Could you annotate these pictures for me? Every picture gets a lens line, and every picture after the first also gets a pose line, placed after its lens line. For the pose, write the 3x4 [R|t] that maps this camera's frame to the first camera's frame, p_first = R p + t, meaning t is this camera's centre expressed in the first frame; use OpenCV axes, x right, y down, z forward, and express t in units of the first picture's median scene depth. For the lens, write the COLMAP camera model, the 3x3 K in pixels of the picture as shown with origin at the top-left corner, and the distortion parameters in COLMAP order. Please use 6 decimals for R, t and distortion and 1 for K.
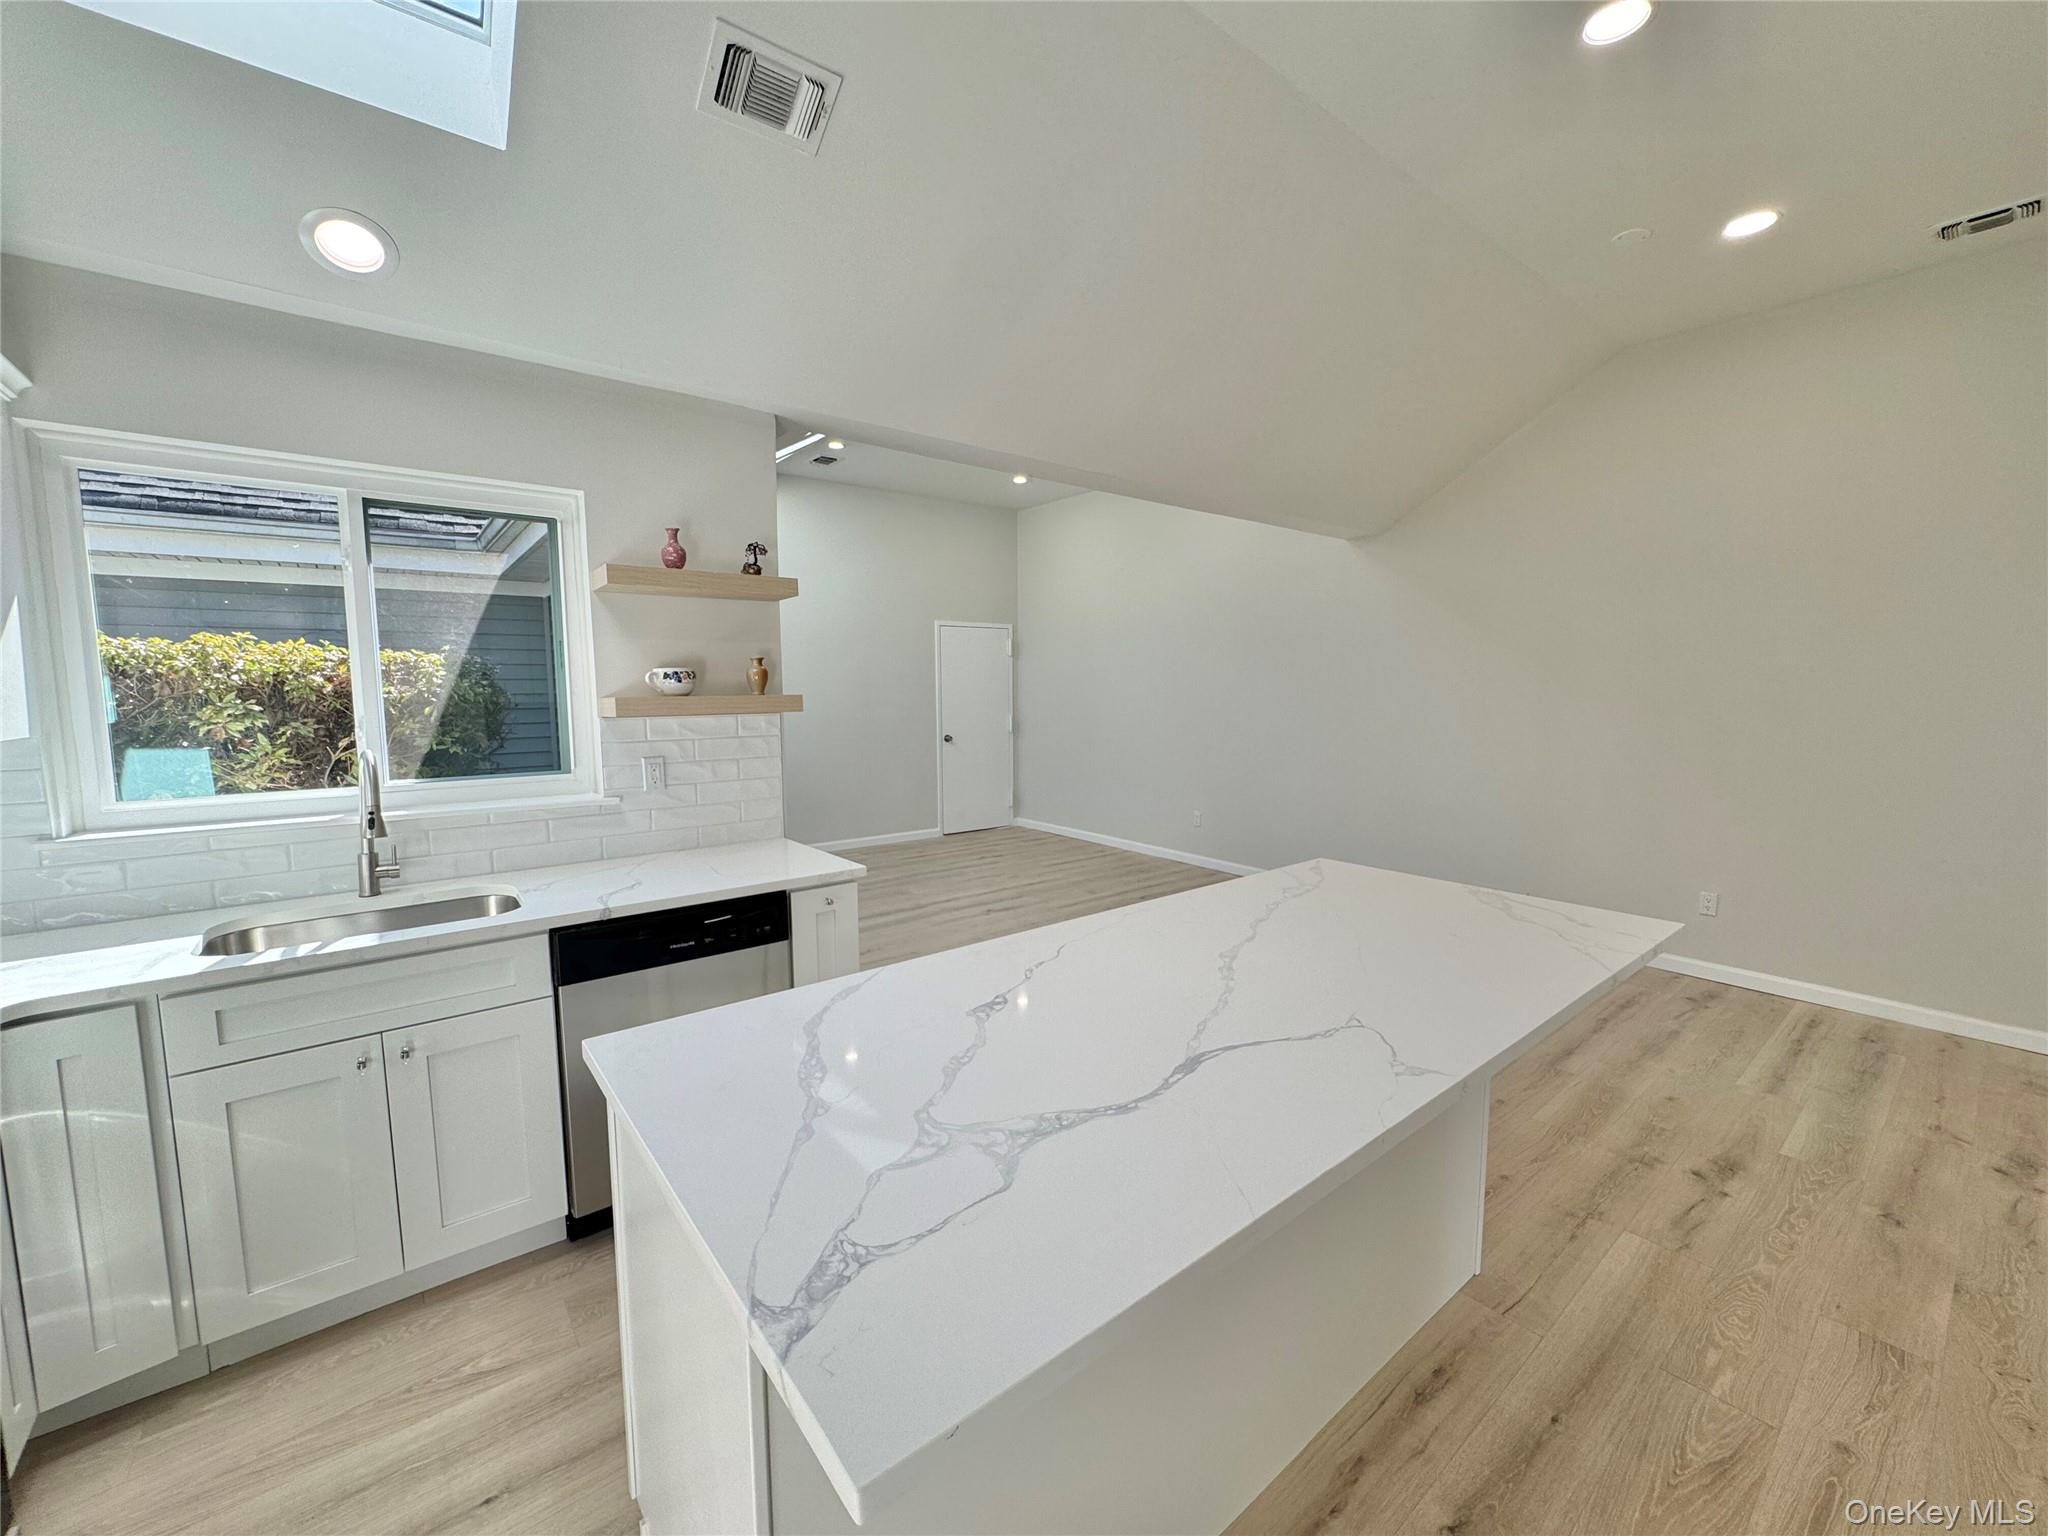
lens RADIAL K [[815.9, 0, 1026.0], [0, 815.9, 766.8], [0, 0, 1]] dist [-0.003475, 0.000889]
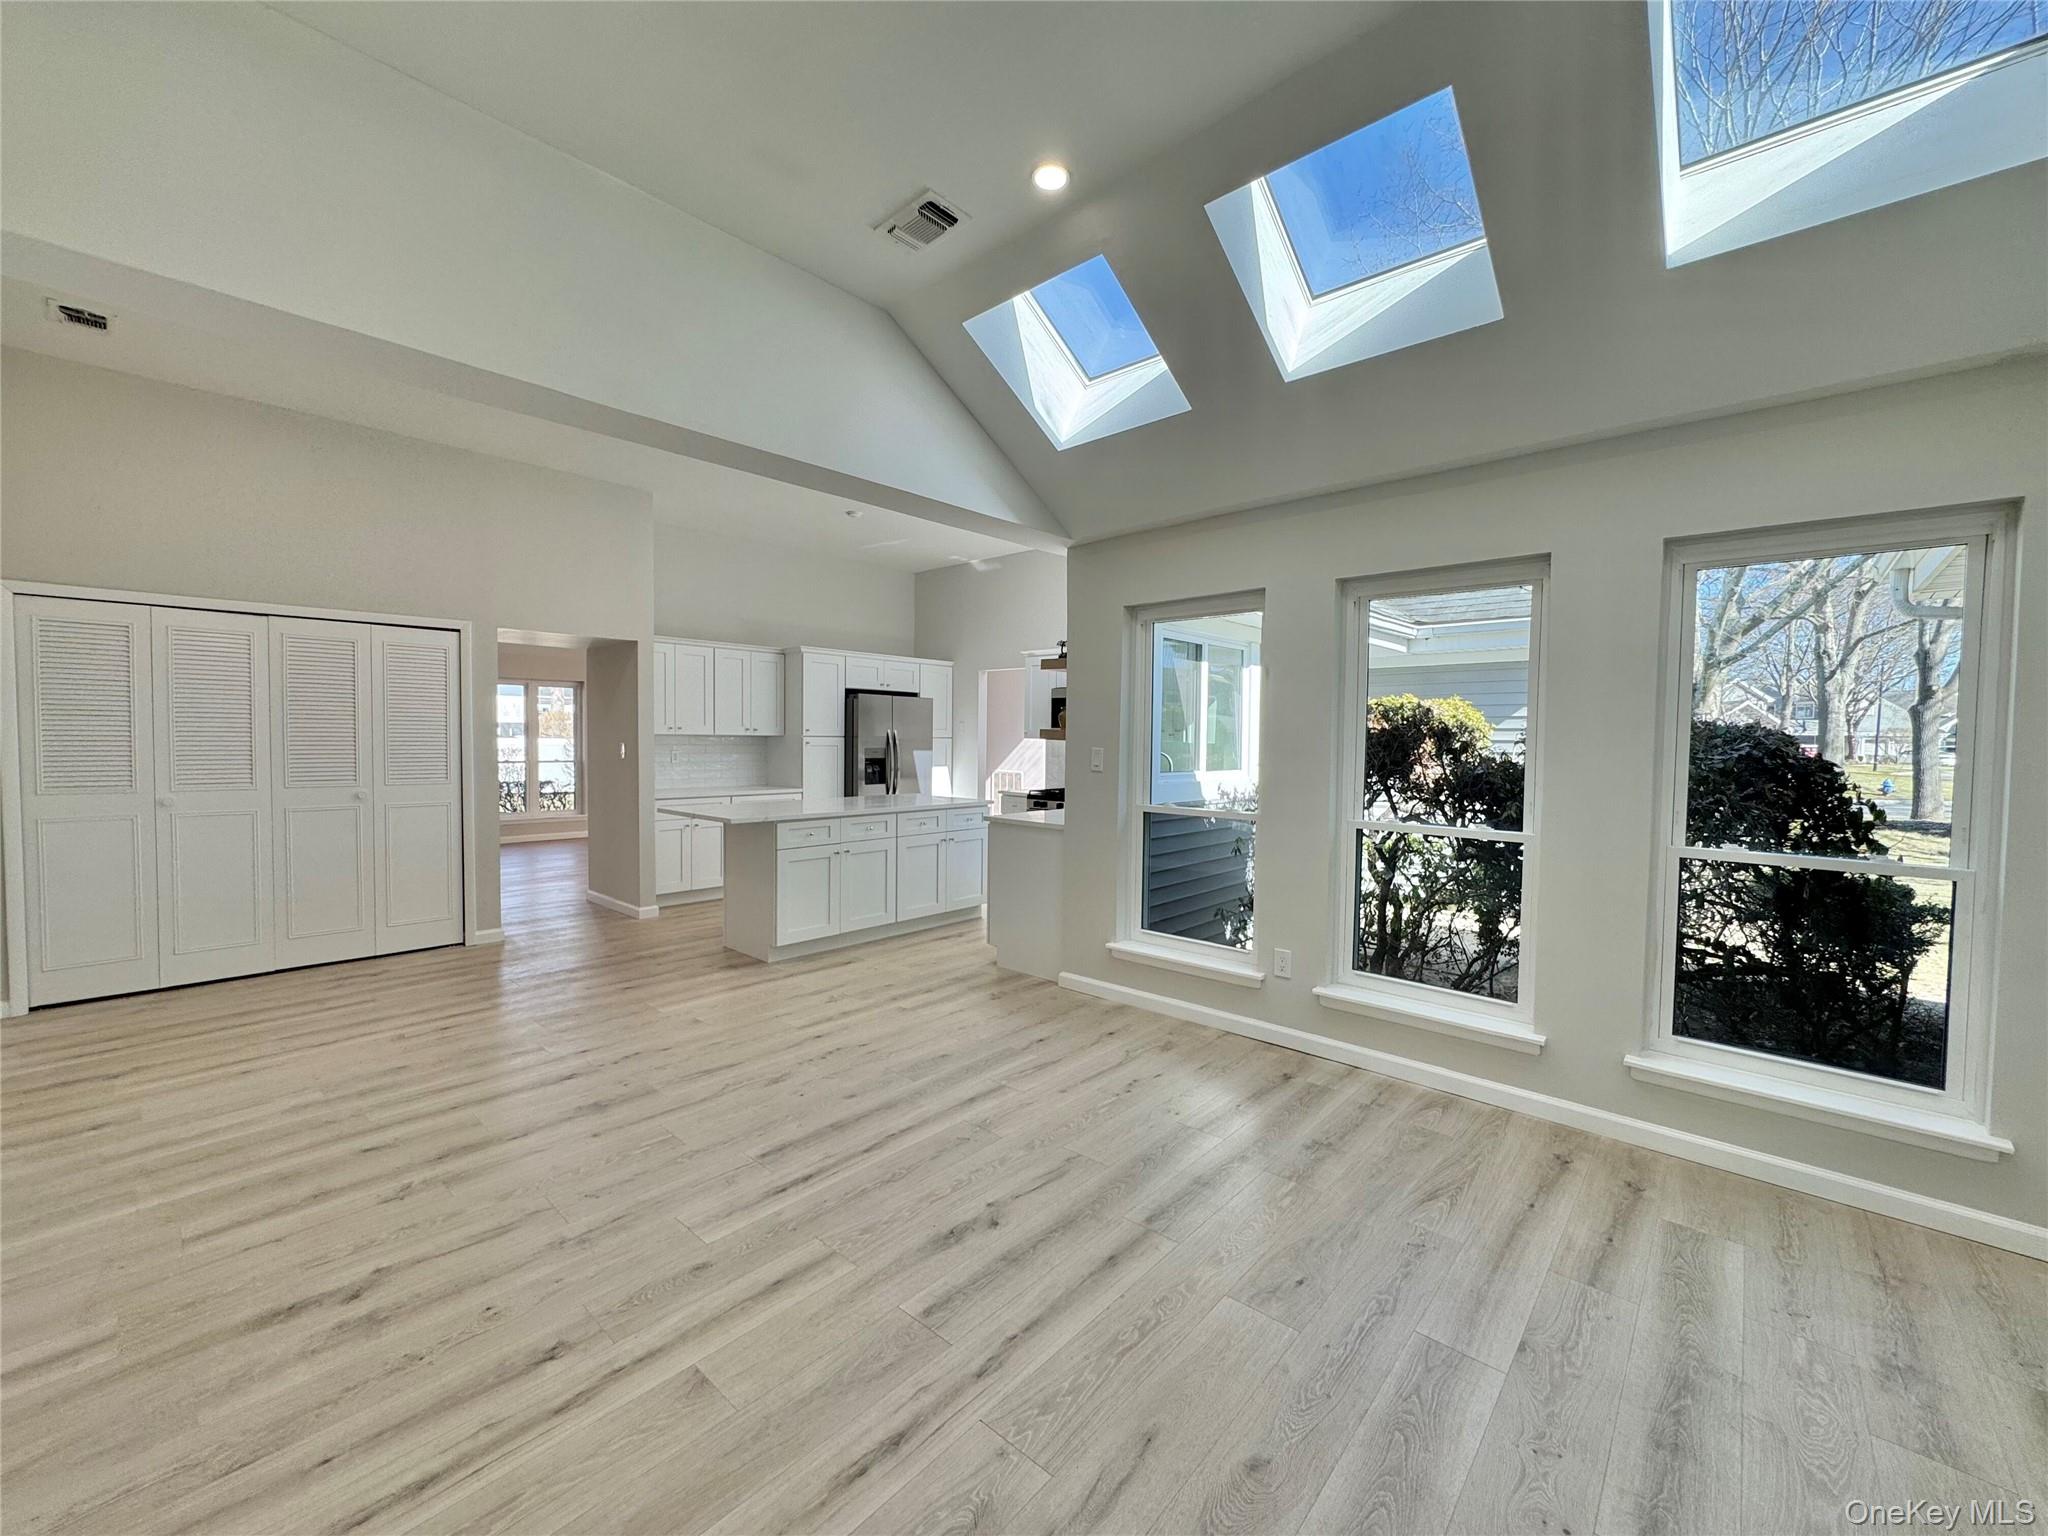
lens RADIAL K [[810.1, 0, 1024.0], [0, 810.1, 768.0], [0, 0, 1]] dist [-0.003995, 0.000014]
pose [[-0.986871, -0.002878, -0.161483, 0.023171], [-0.025731, 0.989872, 0.139610, -0.300042], [0.159446, 0.141933, -0.976950, 3.274807]]
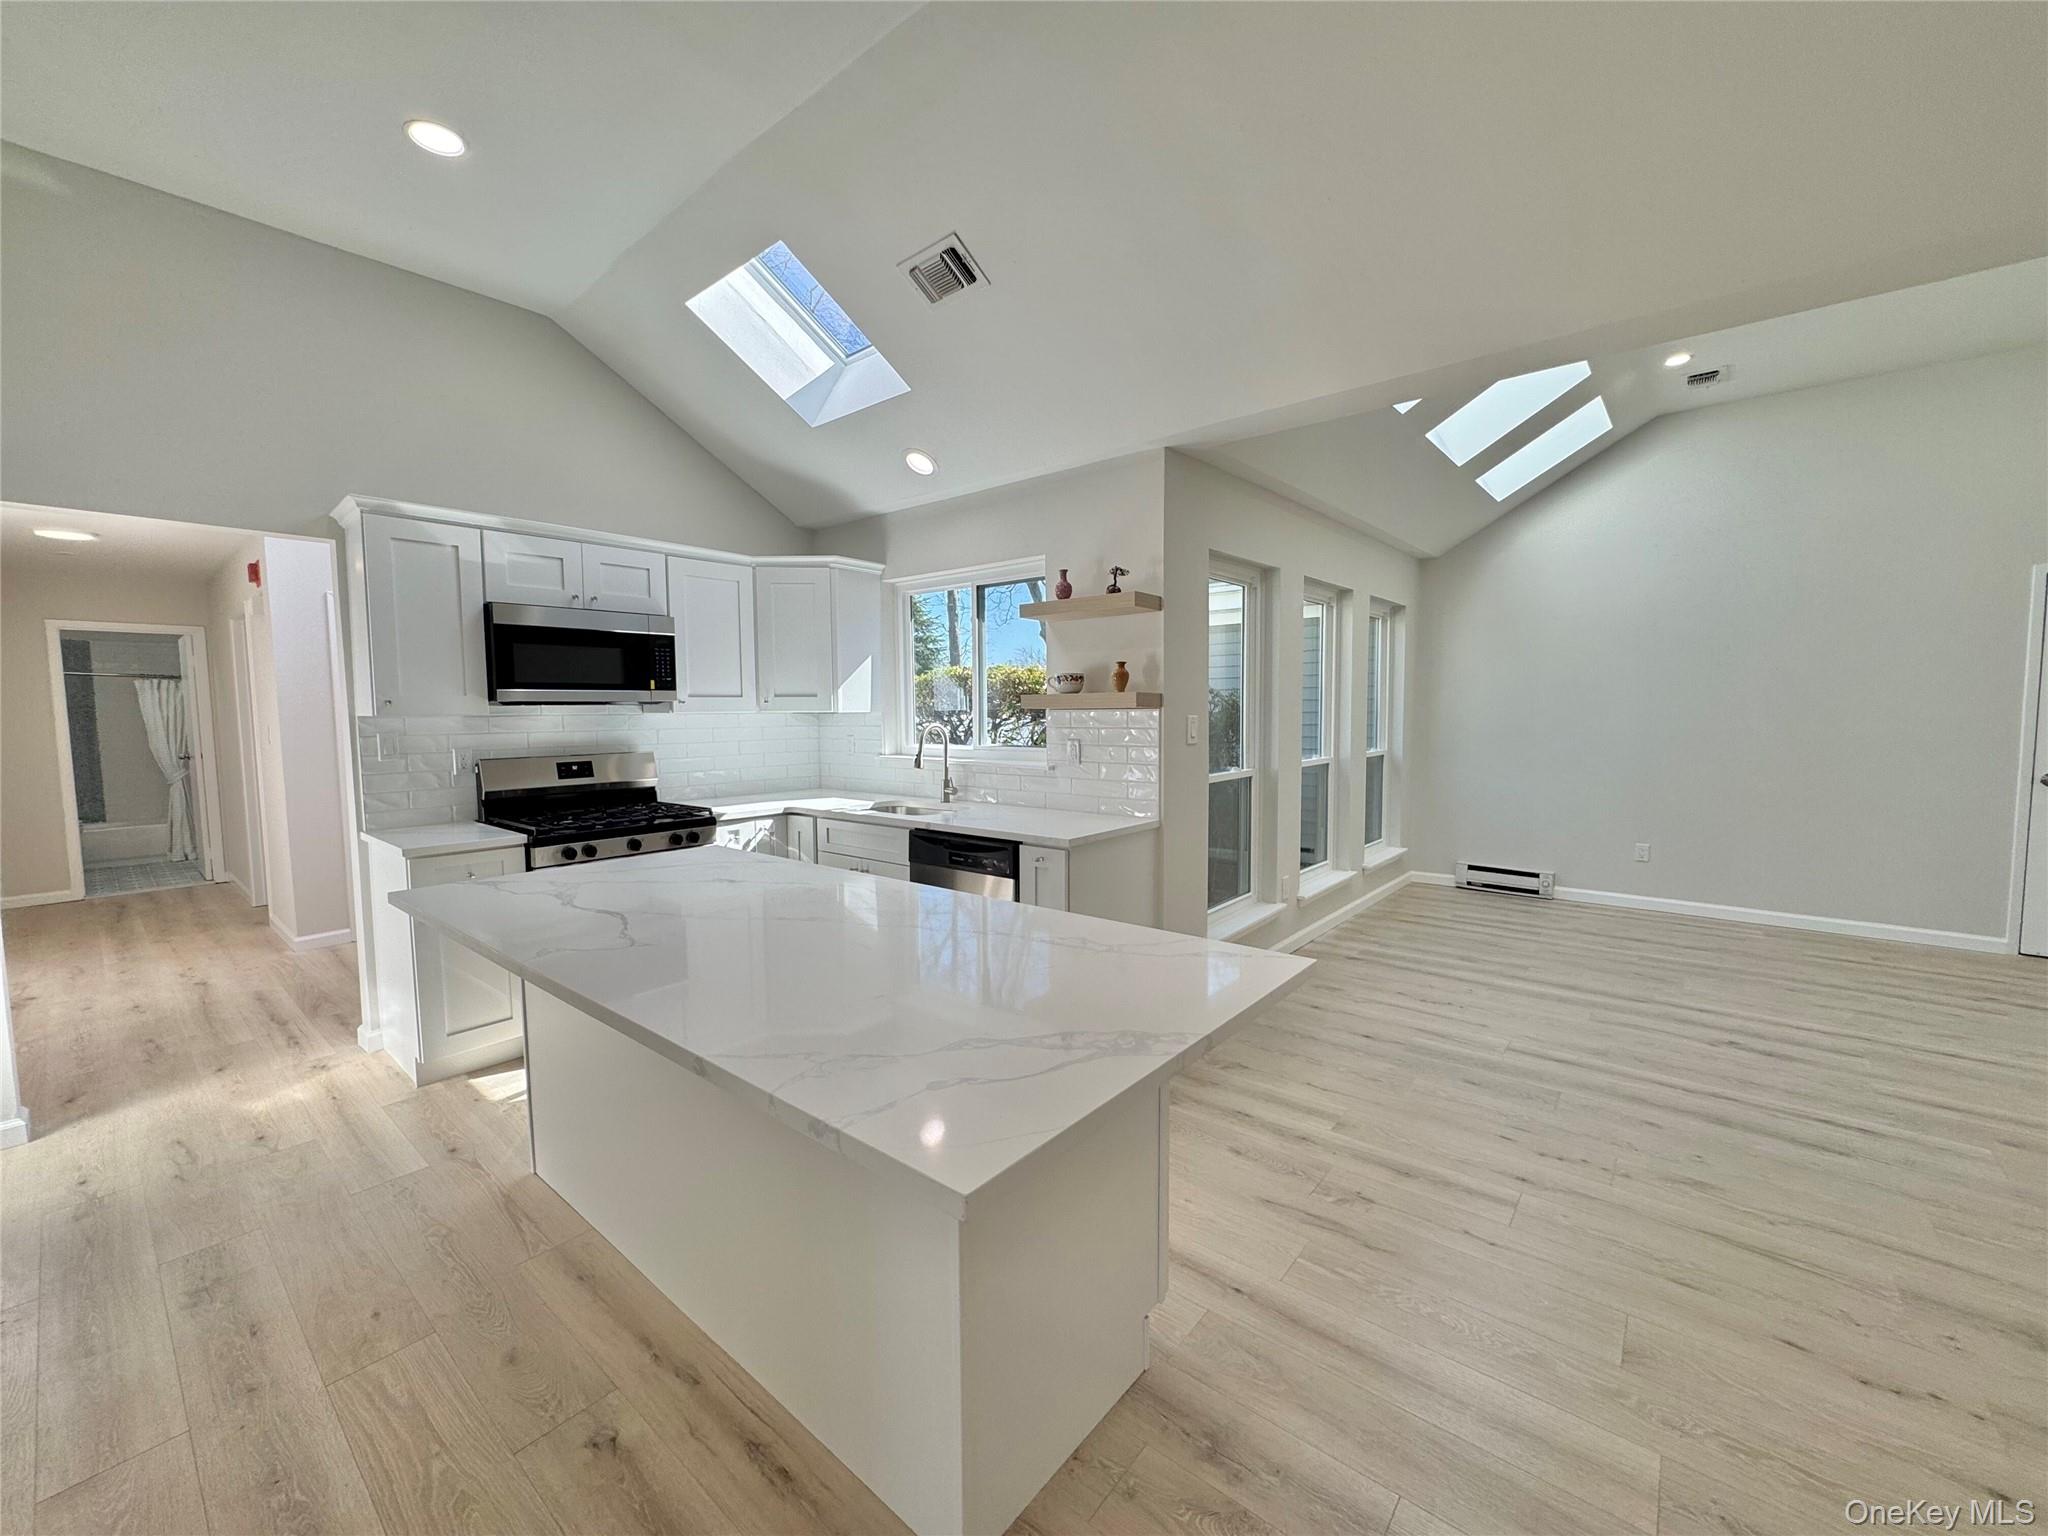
lens RADIAL K [[815.9, 0, 1026.0], [0, 815.9, 766.8], [0, 0, 1]] dist [-0.003475, 0.000889]
pose [[0.195989, 0.075249, -0.977715, 1.029878], [-0.090673, 0.994170, 0.058340, -0.046379], [0.976405, 0.077219, 0.201669, 0.789303]]
